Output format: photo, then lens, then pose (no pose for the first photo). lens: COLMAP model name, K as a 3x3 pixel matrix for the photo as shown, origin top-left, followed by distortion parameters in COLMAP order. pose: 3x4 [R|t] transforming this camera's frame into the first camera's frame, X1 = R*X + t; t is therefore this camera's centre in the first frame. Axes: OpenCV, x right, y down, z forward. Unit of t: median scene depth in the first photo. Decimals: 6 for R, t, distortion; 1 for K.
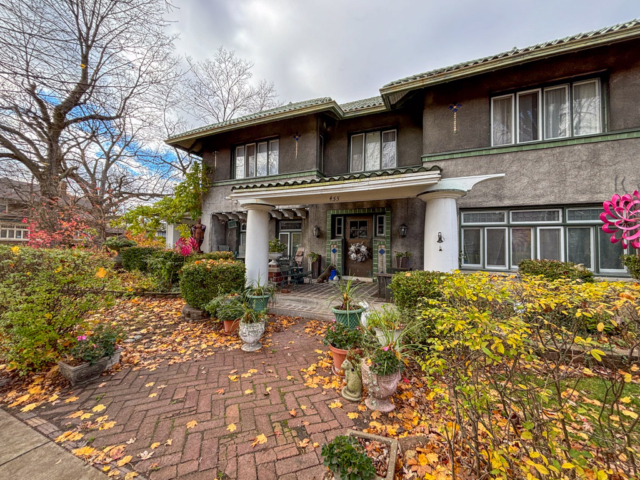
lens RADIAL K [[255.4, 0, 313.2], [0, 255.4, 240.8], [0, 0, 1]] dist [-0.000426, -0.000445]
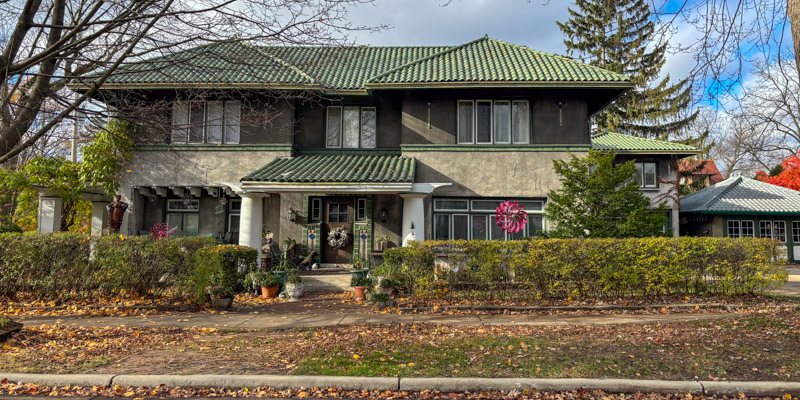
lens RADIAL K [[596.3, 0, 394.5], [0, 596.3, 177.6], [0, 0, 1]] dist [0.082977, 0.000574]
pose [[0.922362, 0.030841, 0.385094, -0.492593], [-0.007149, 0.998000, -0.062804, -0.038930], [-0.386261, 0.055176, 0.920738, -1.131852]]
